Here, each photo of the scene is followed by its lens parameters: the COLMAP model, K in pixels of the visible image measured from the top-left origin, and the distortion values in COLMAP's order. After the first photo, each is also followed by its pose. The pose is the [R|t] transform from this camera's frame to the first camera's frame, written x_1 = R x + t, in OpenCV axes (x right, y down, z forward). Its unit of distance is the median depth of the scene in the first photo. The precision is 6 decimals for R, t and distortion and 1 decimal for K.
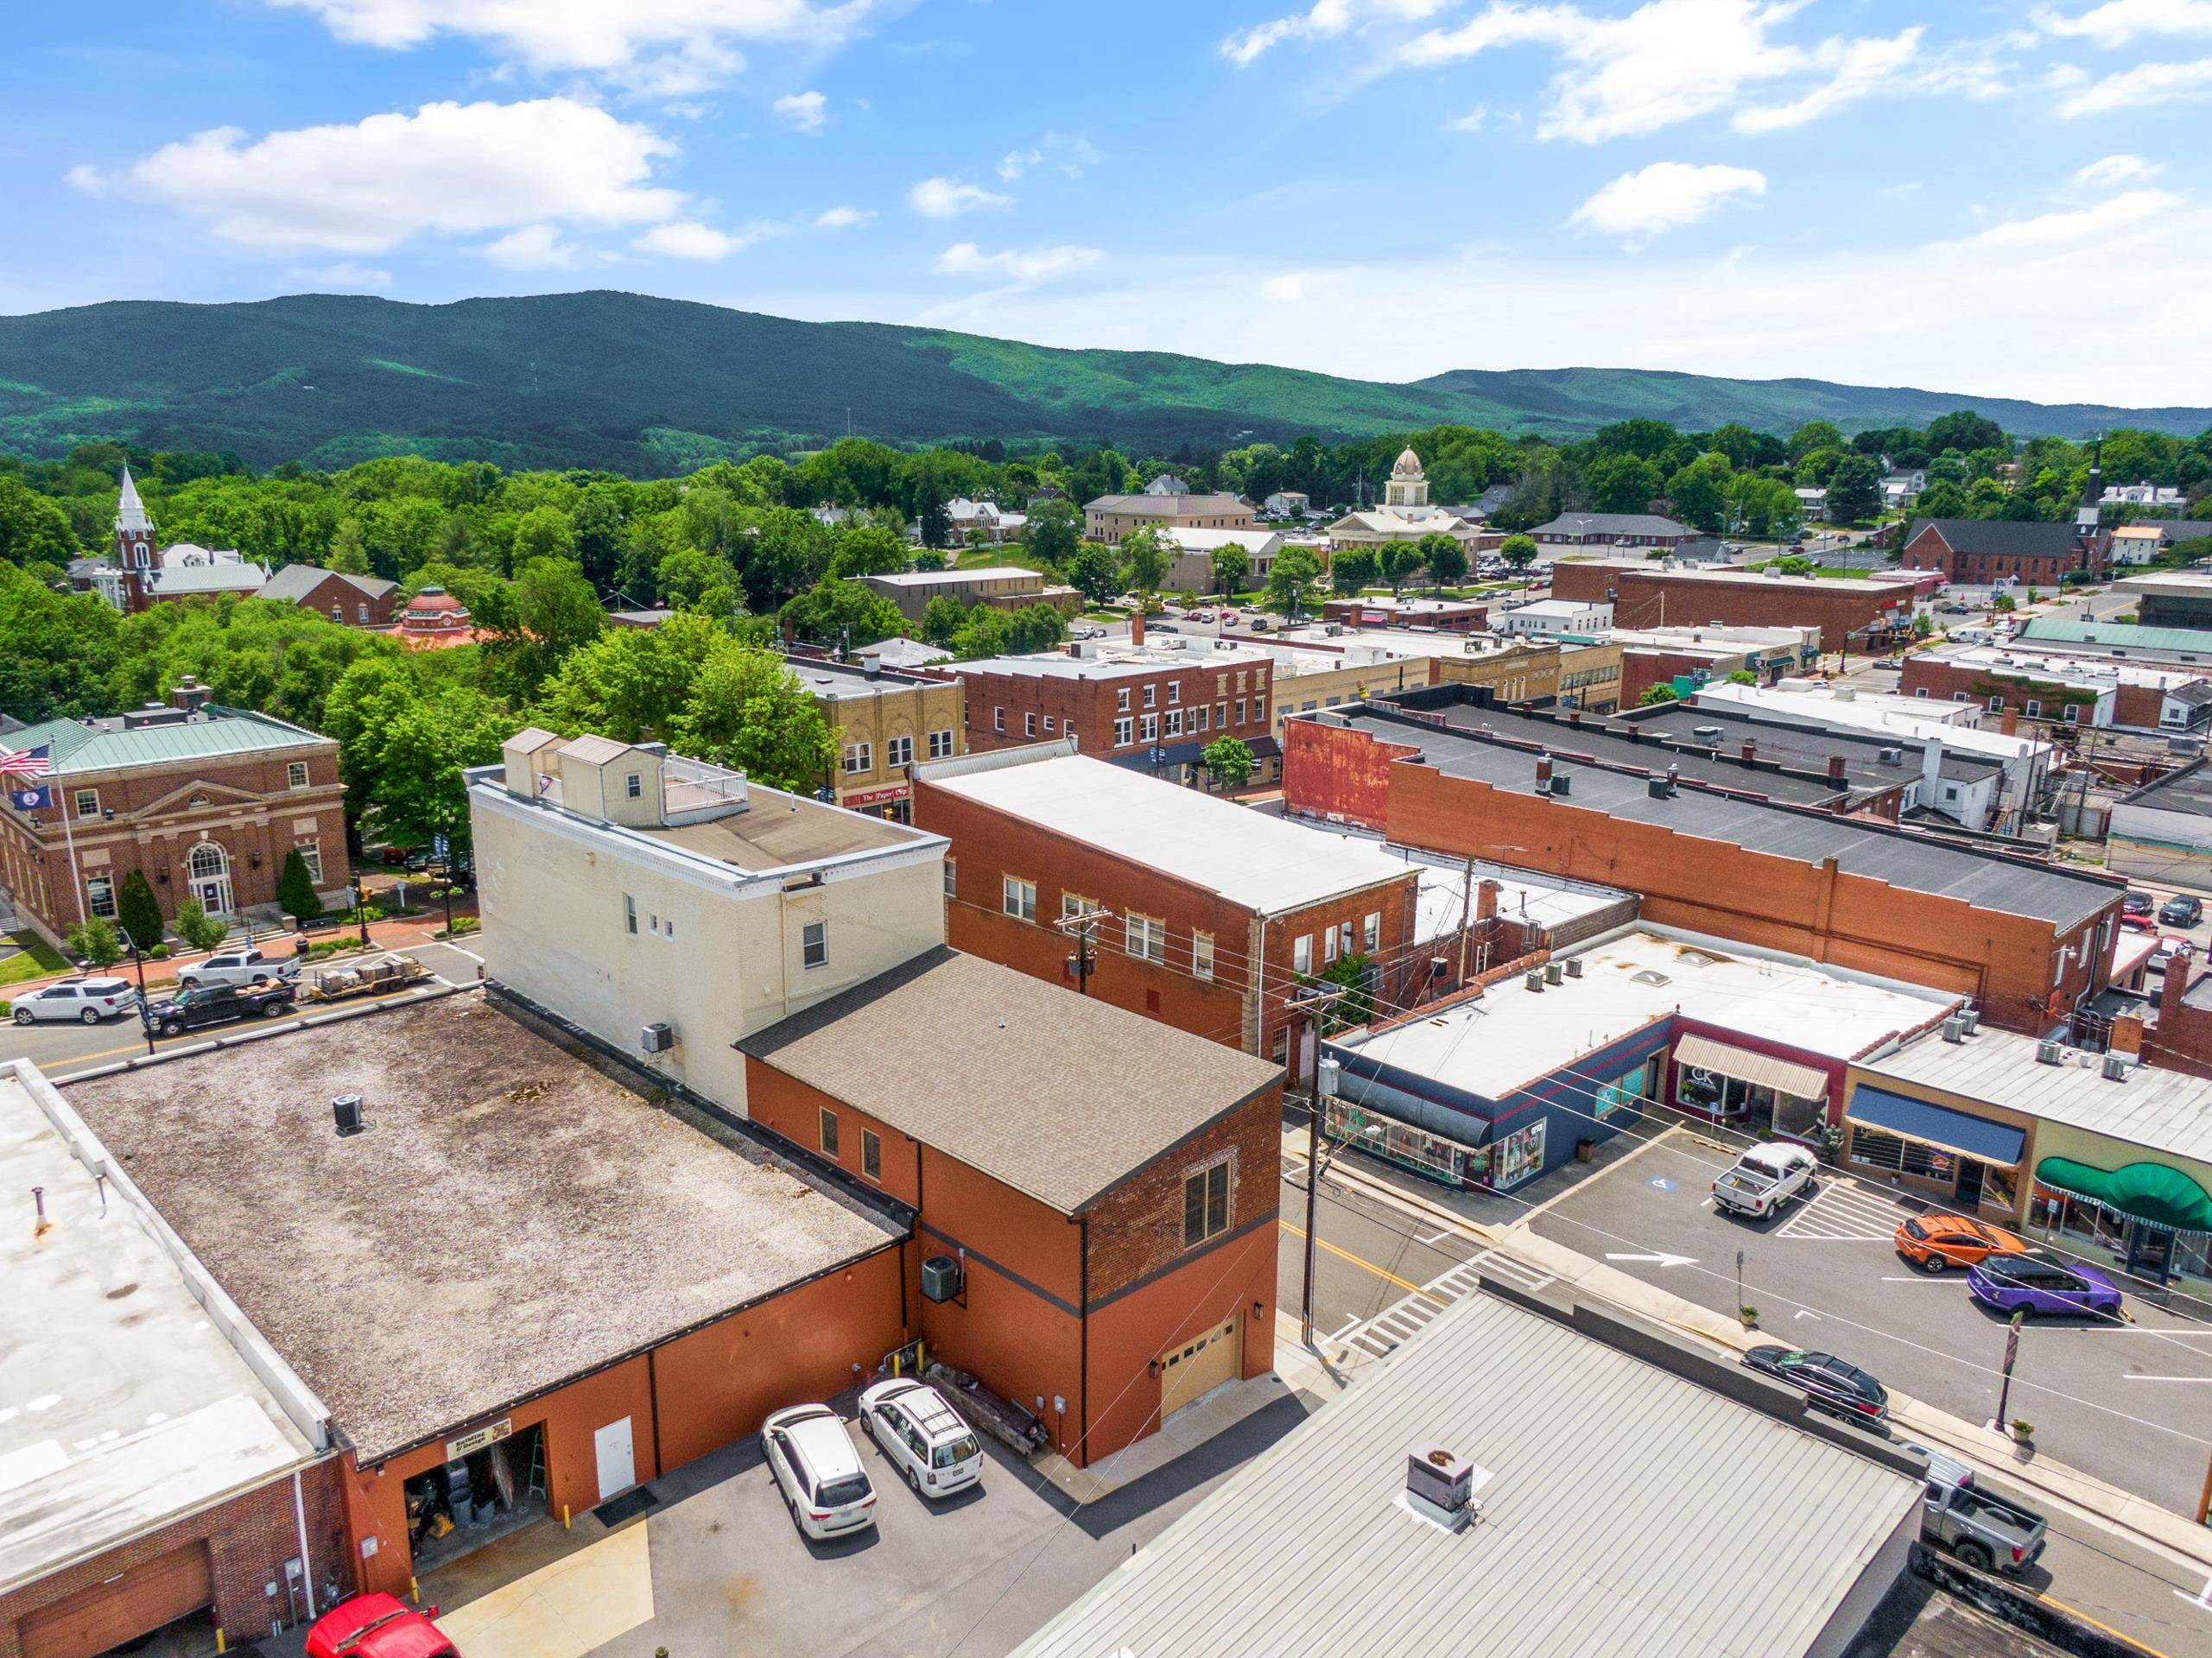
lens RADIAL K [[1574.9, 0, 1100.6], [0, 1574.9, 836.3], [0, 0, 1]] dist [0.061427, -0.092799]
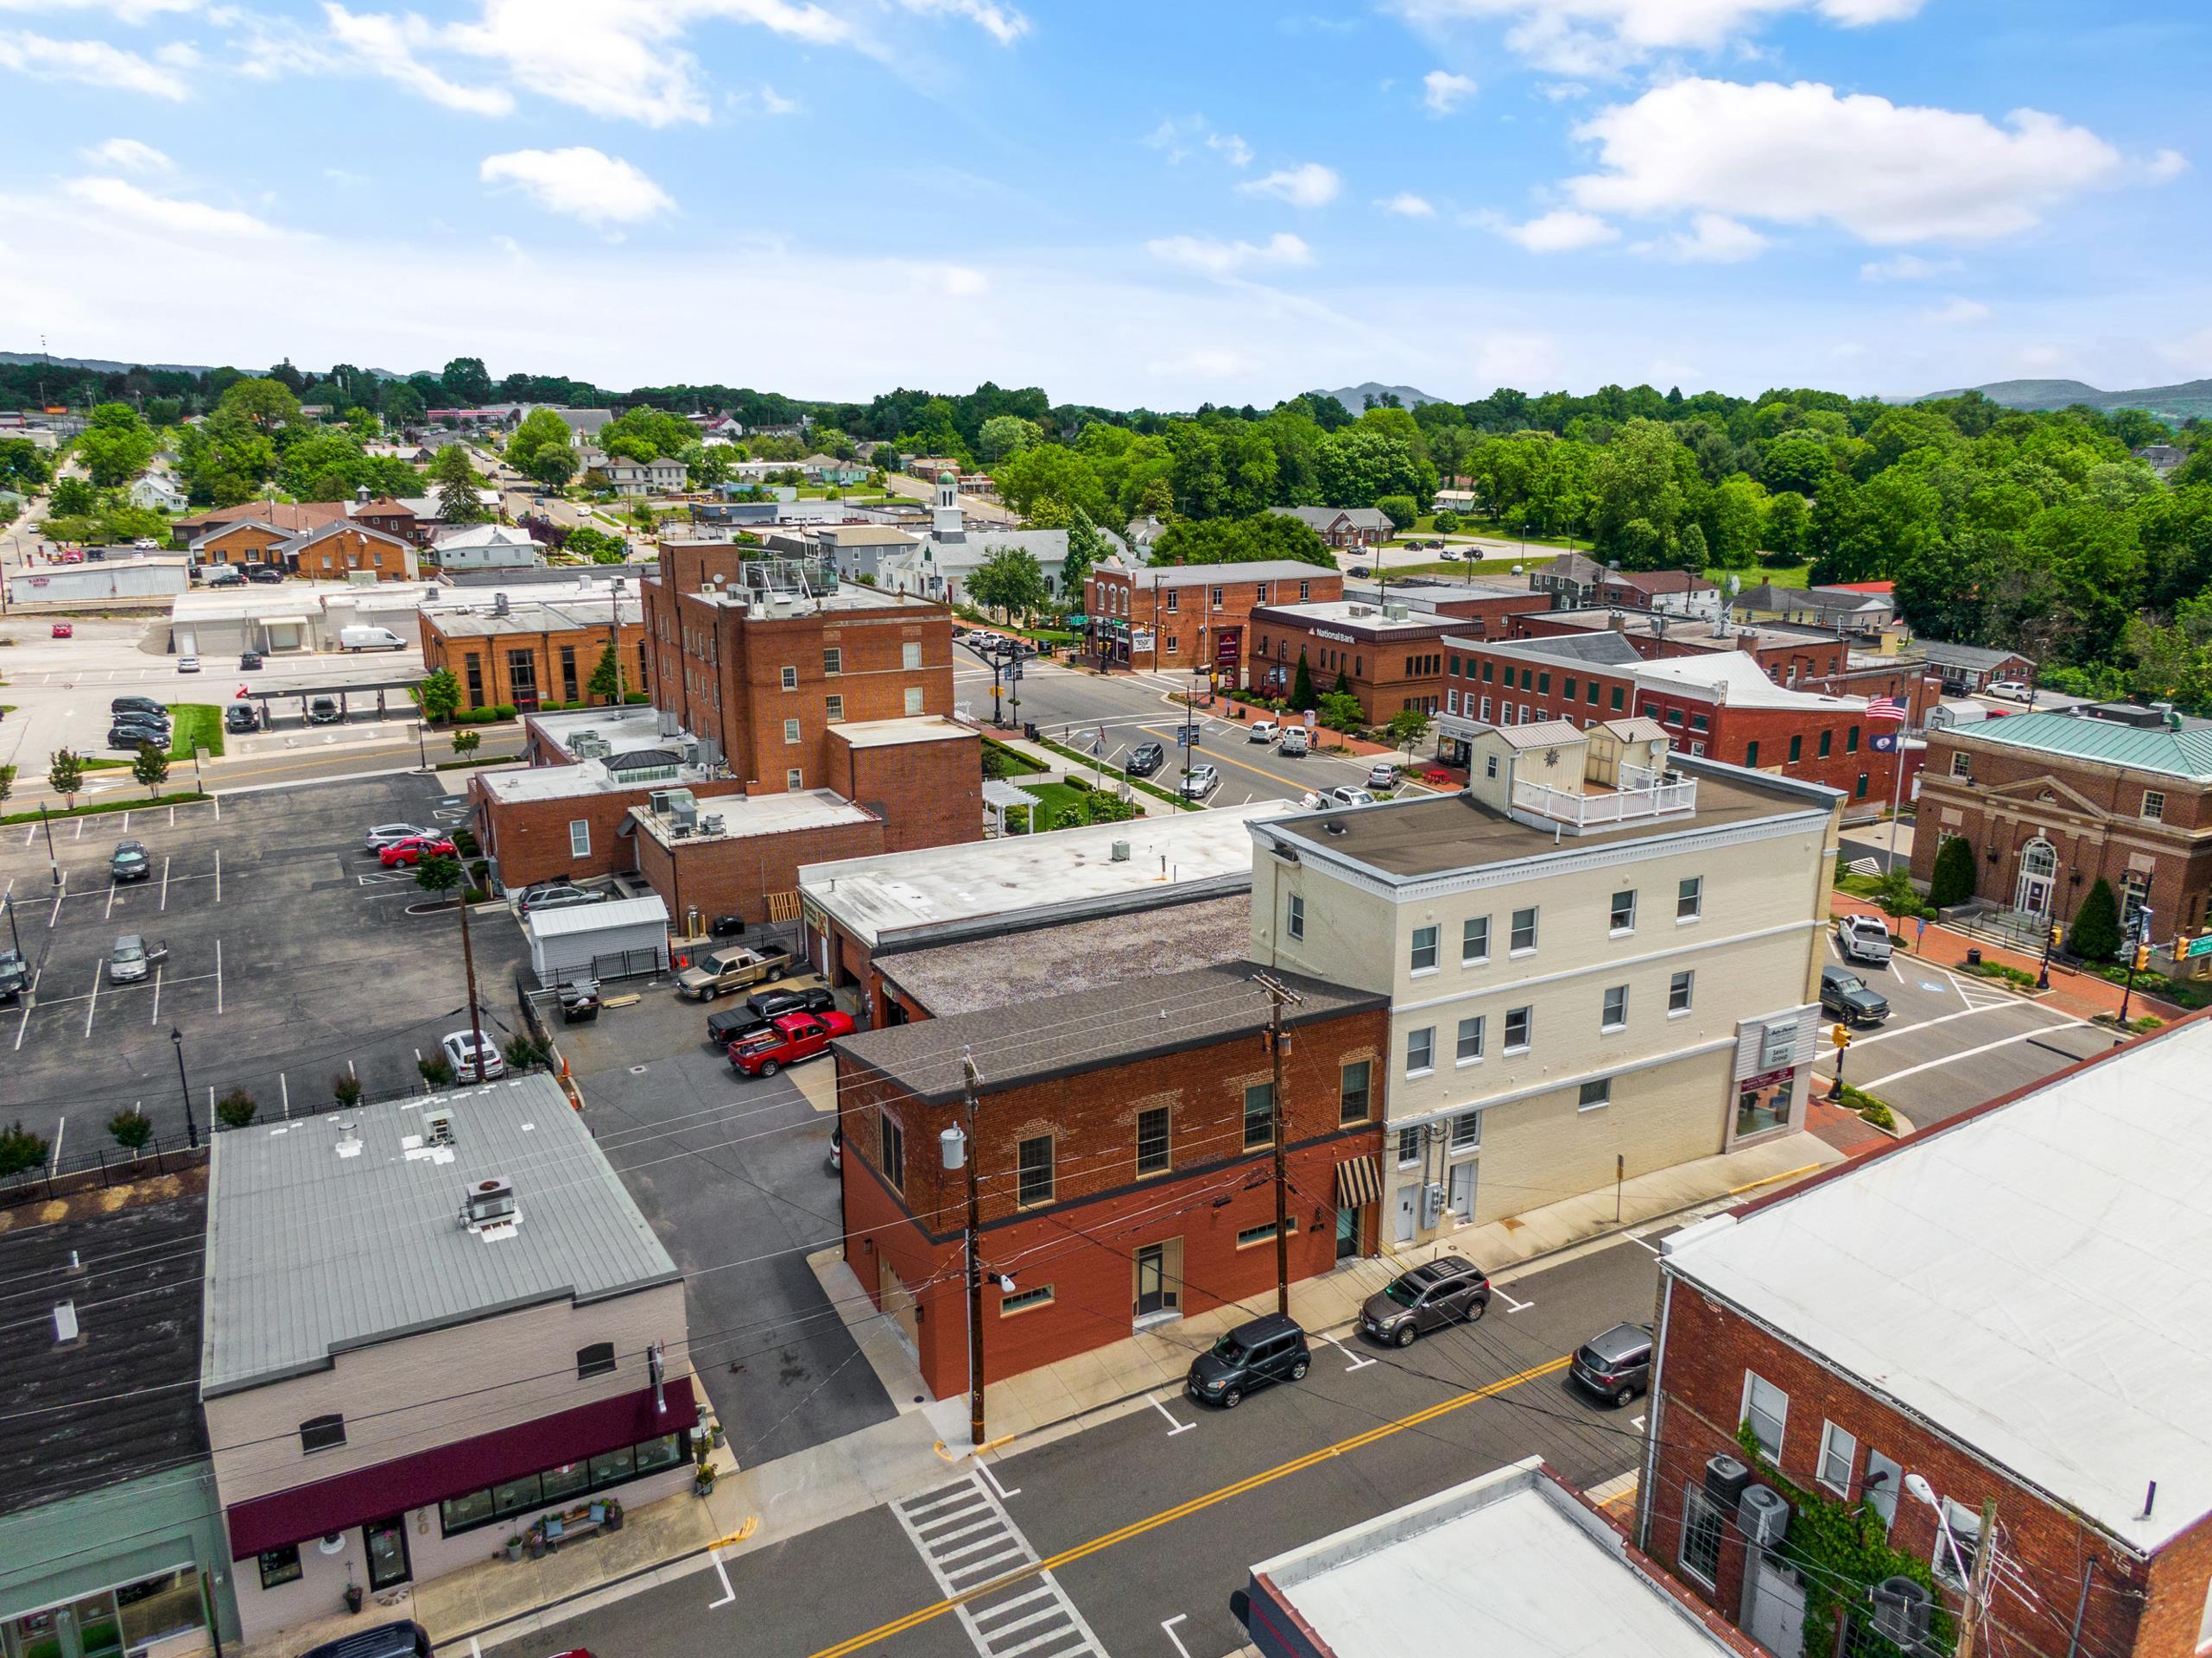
lens RADIAL K [[1578.1, 0, 1105.9], [0, 1578.1, 837.1], [0, 0, 1]] dist [0.052873, -0.083127]
pose [[-0.273003, 0.249028, -0.929222, 0.615461], [-0.232779, 0.920111, 0.314976, -0.212131], [0.933425, 0.302293, -0.193224, 0.813106]]
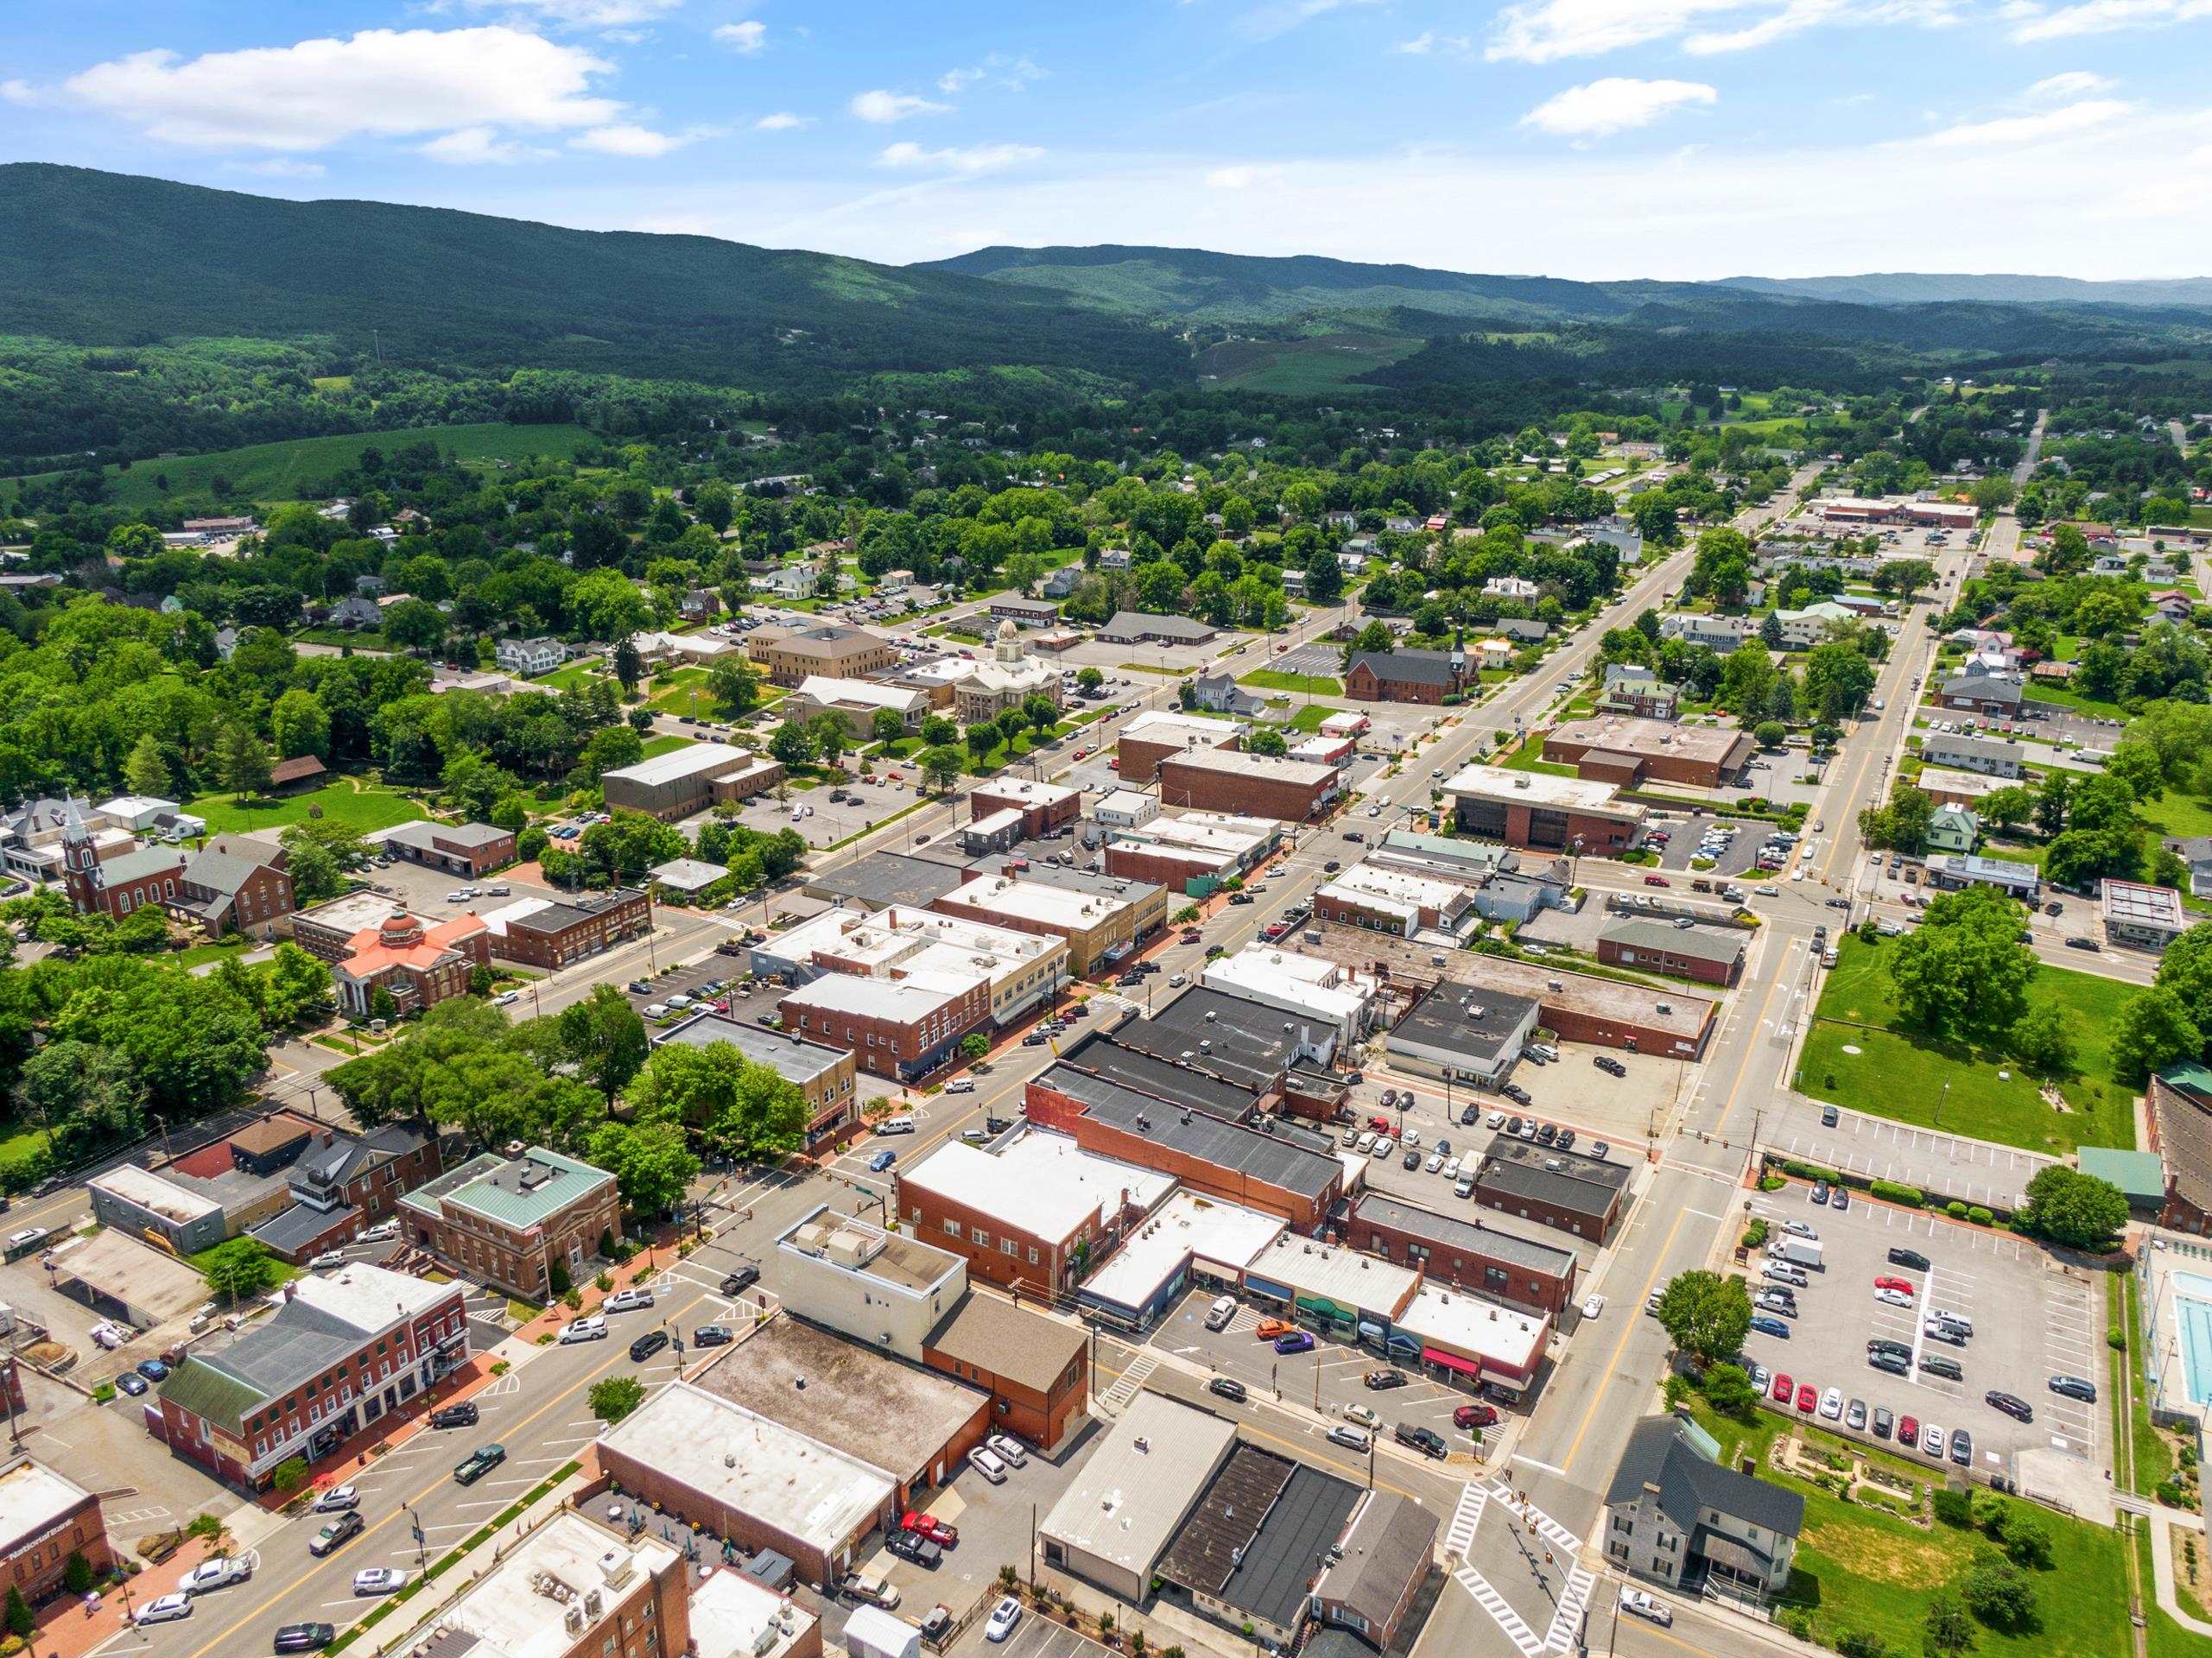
lens RADIAL K [[1574.9, 0, 1100.6], [0, 1574.9, 836.3], [0, 0, 1]] dist [0.061427, -0.092799]
pose [[0.961982, -0.085313, 0.259447, -0.473528], [0.063421, 0.993772, 0.091625, -0.892647], [-0.265648, -0.071688, 0.961401, -1.643880]]
